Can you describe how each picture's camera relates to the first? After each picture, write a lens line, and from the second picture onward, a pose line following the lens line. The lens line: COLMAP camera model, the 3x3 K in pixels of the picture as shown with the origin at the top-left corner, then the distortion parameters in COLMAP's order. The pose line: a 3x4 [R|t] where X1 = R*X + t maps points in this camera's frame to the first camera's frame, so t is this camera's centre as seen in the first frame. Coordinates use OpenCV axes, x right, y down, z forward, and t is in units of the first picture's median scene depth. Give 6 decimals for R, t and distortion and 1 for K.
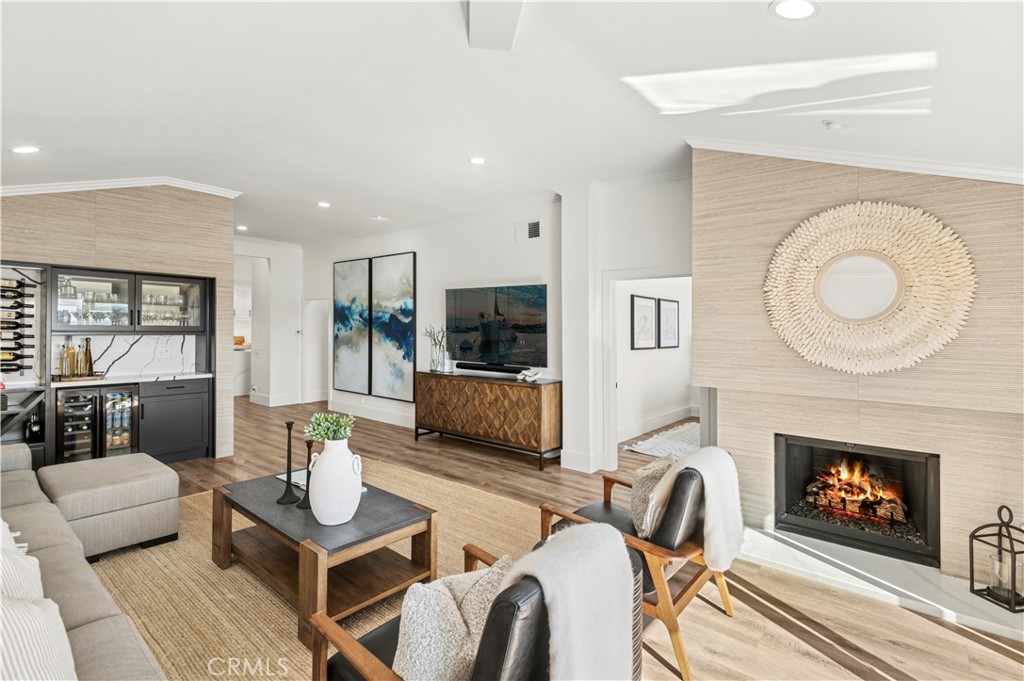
lens RADIAL K [[479.9, 0, 513.6], [0, 479.9, 328.0], [0, 0, 1]] dist [0.000074, -0.000108]
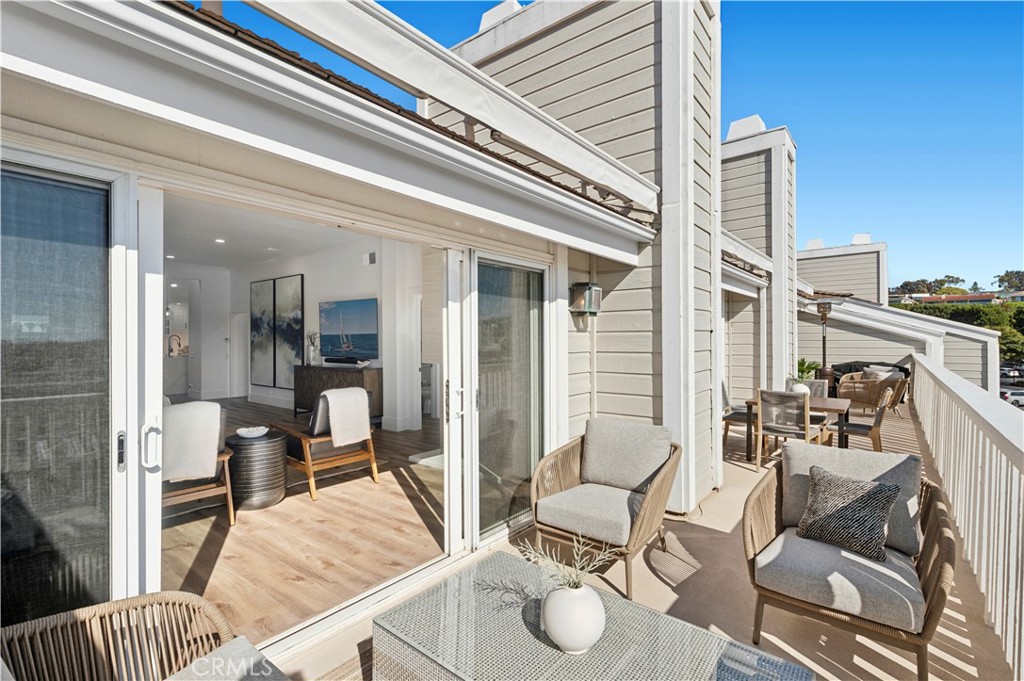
lens RADIAL K [[472.5, 0, 512.0], [0, 472.5, 340.5], [0, 0, 1]] dist [-0.014410, -0.000127]
pose [[0.999760, -0.012637, 0.017885, 0.430671], [0.012634, 0.999920, 0.000278, 0.033960], [-0.017887, -0.000052, 0.999840, -0.356192]]
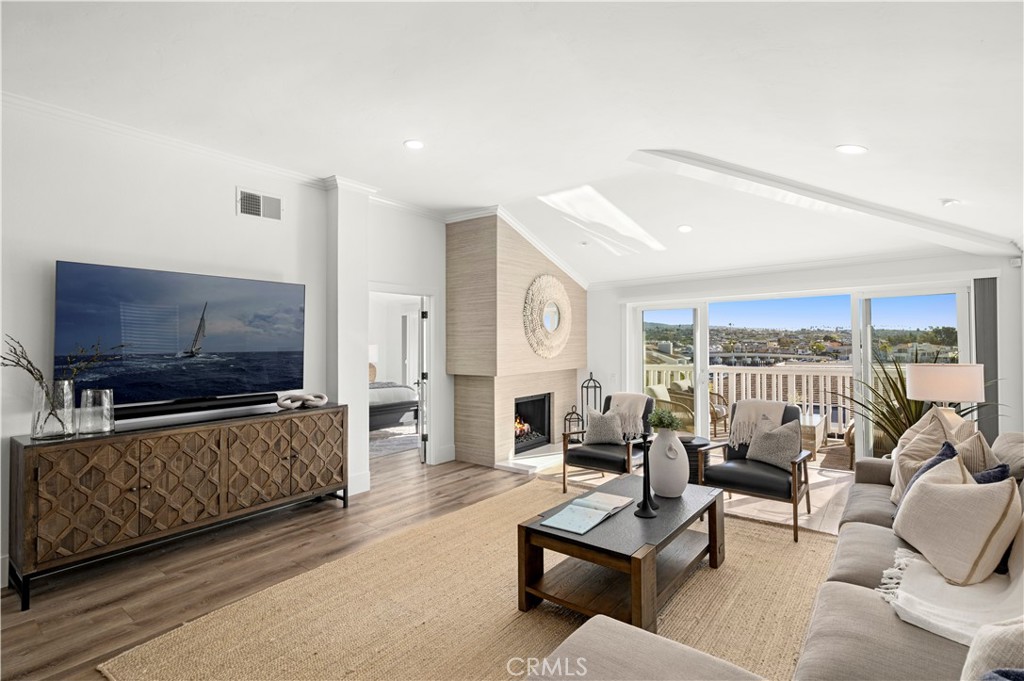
lens RADIAL K [[472.5, 0, 512.0], [0, 472.5, 340.5], [0, 0, 1]] dist [-0.014410, -0.000127]
pose [[-0.015068, -0.009210, 0.999844, -0.723944], [0.012363, 0.999879, 0.009396, -0.001043], [-0.999810, 0.012503, -0.014952, 0.667800]]
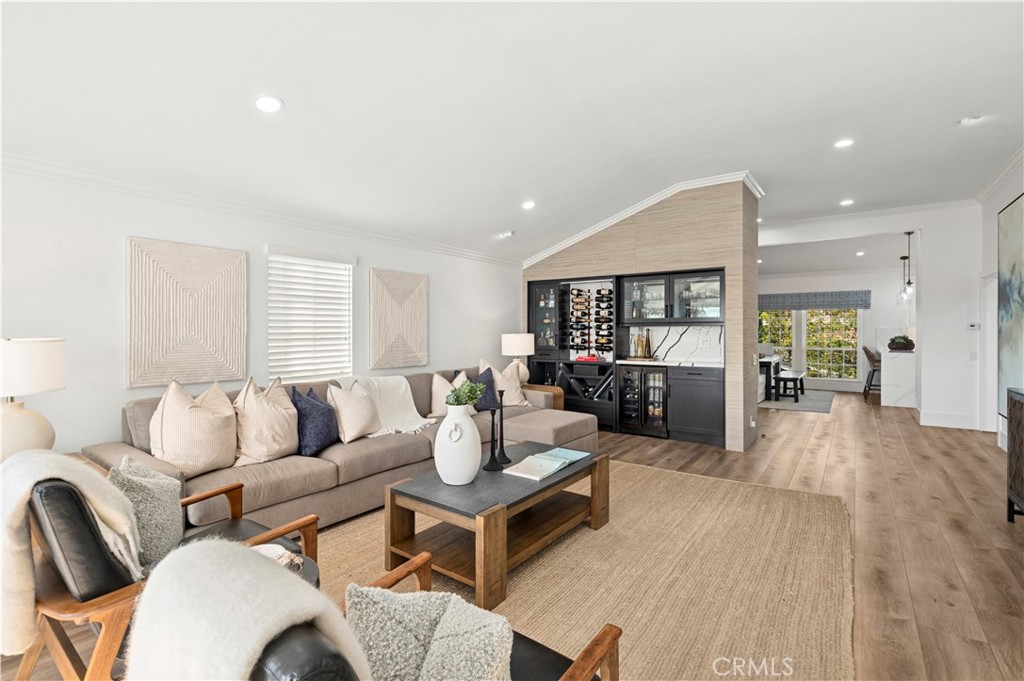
lens RADIAL K [[472.5, 0, 512.0], [0, 472.5, 340.5], [0, 0, 1]] dist [-0.014410, -0.000127]
pose [[0.045784, 0.004494, -0.998941, 0.320719], [0.004309, 0.999980, 0.004696, 0.039634], [0.998942, -0.004519, 0.045764, 0.507749]]
